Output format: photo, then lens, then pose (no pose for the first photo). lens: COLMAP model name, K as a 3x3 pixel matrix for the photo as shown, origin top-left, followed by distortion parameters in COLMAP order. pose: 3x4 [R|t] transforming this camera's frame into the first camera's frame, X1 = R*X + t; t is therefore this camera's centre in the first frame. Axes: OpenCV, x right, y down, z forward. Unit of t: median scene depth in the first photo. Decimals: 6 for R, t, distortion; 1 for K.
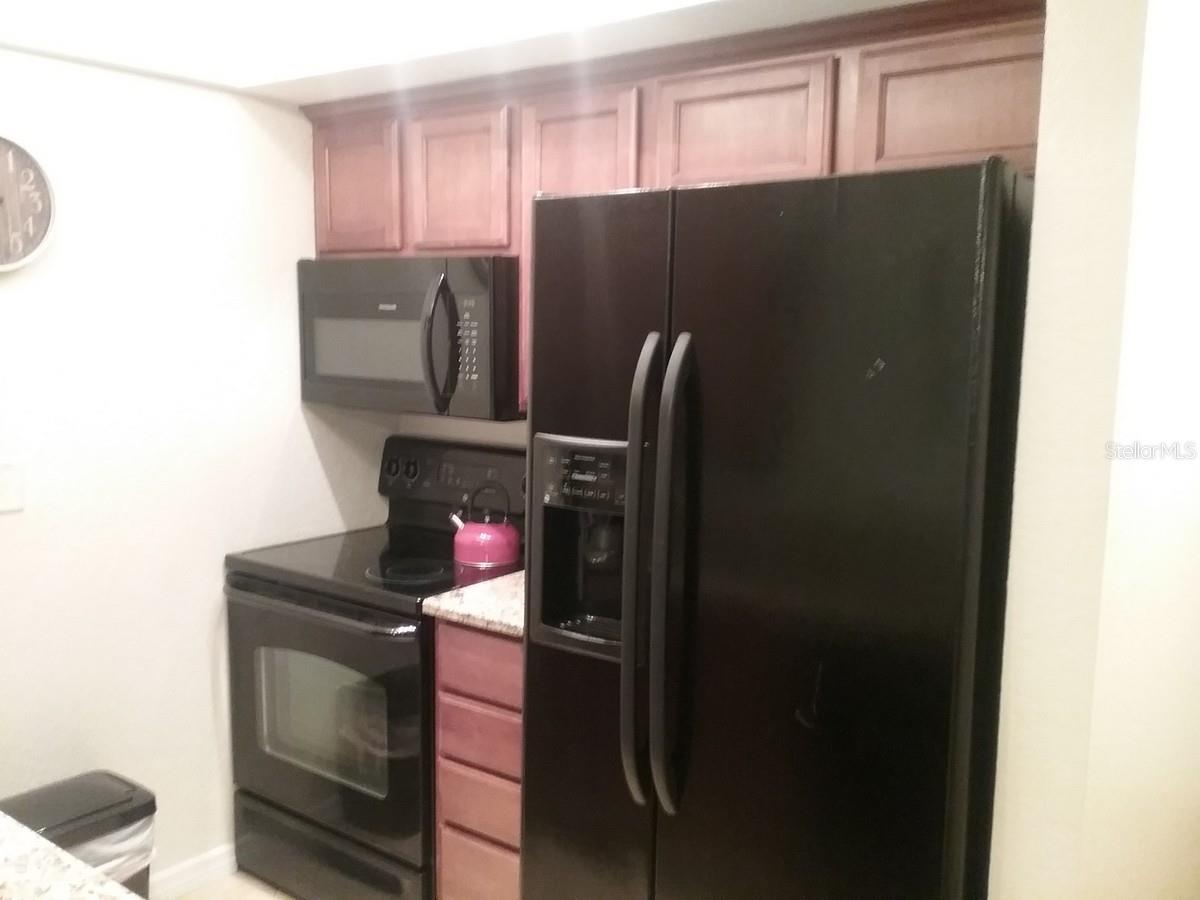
lens RADIAL K [[1105.6, 0, 567.2], [0, 1105.6, 459.1], [0, 0, 1]] dist [0.037752, 0.000000]
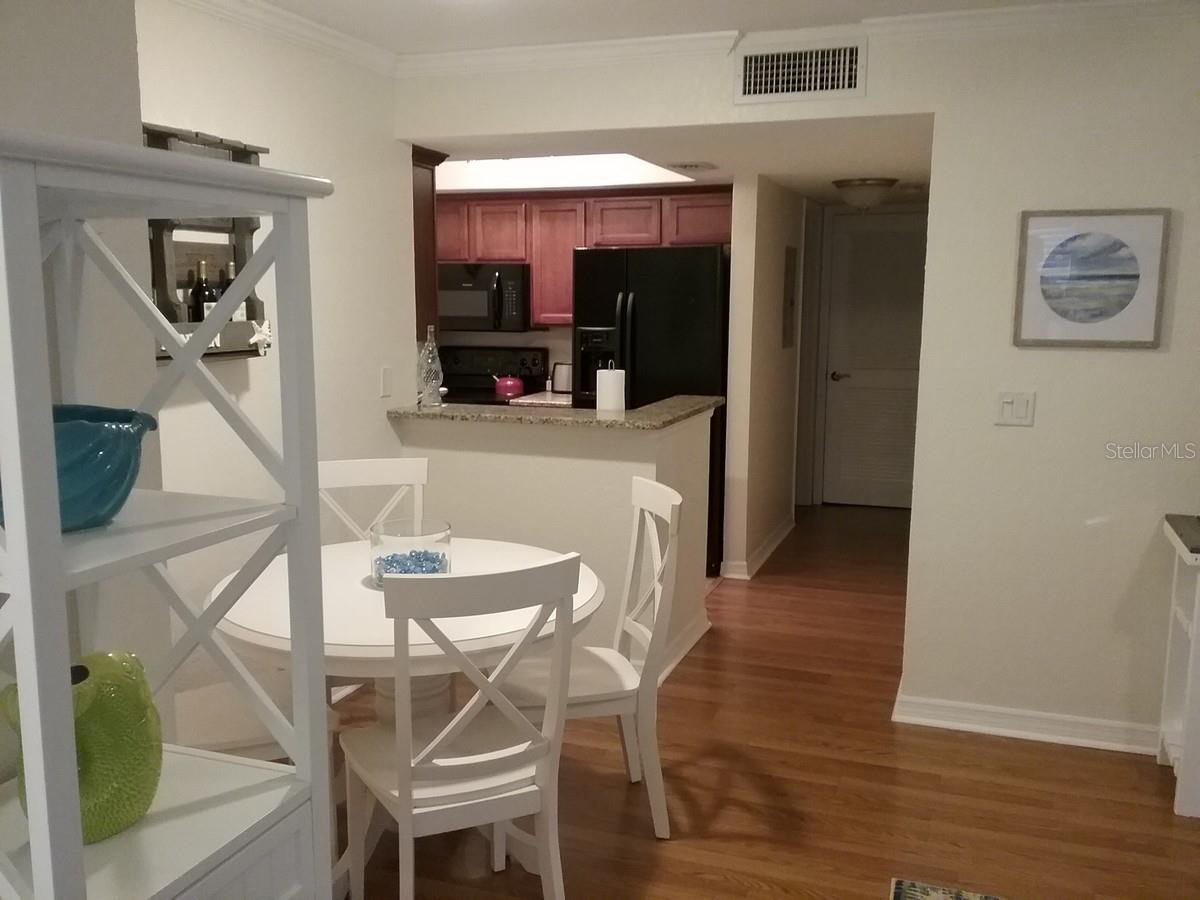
lens RADIAL K [[1105.6, 0, 561.0], [0, 1105.6, 465.9], [0, 0, 1]] dist [0.037752, 0.000000]
pose [[0.954118, -0.057353, 0.293888, -0.693031], [0.048919, 0.998155, 0.035974, 0.171916], [-0.295409, -0.019947, 0.955163, -1.318259]]
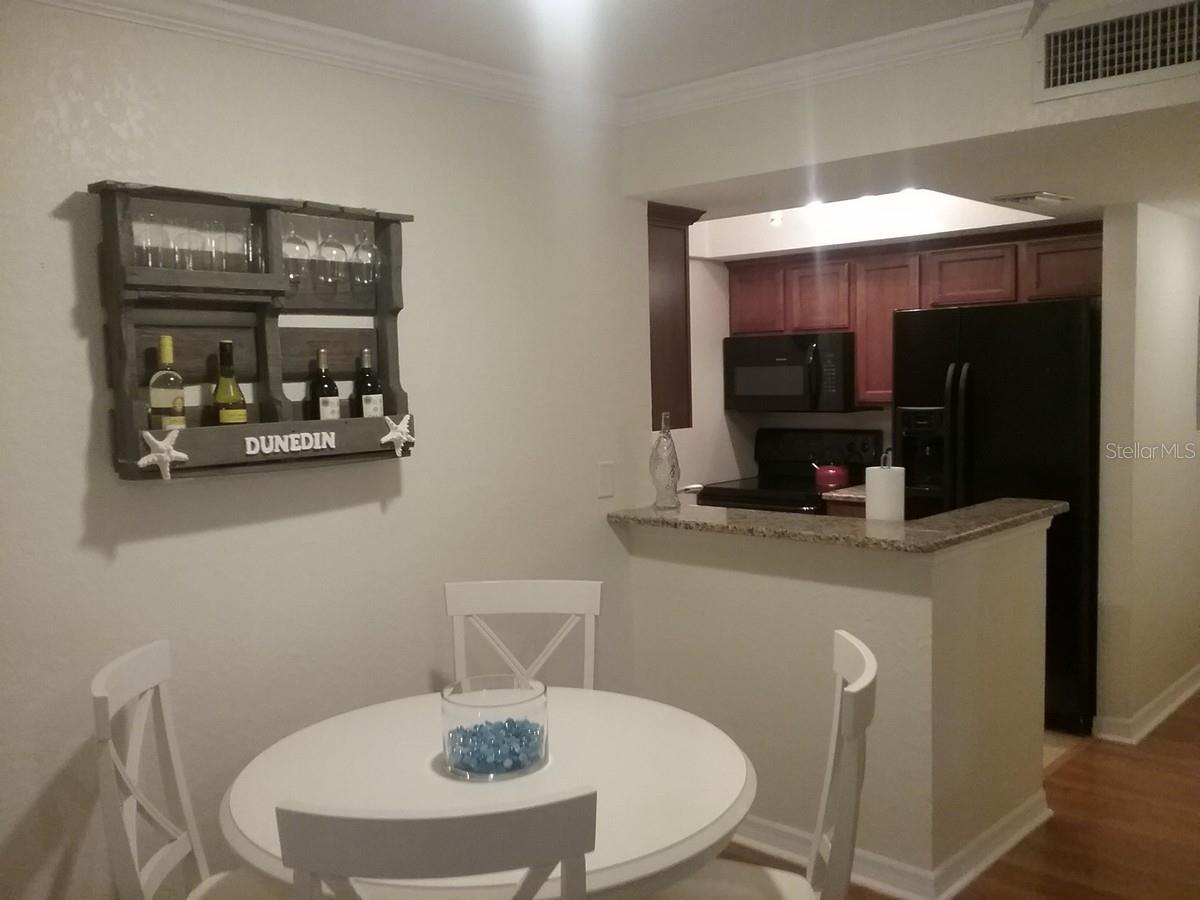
lens RADIAL K [[1105.6, 0, 570.0], [0, 1105.6, 455.9], [0, 0, 1]] dist [0.037752, 0.000000]
pose [[0.996069, -0.034213, -0.081713, -0.394473], [0.029999, 0.998183, -0.052261, 0.136123], [0.083352, 0.049604, 0.995285, -1.061388]]
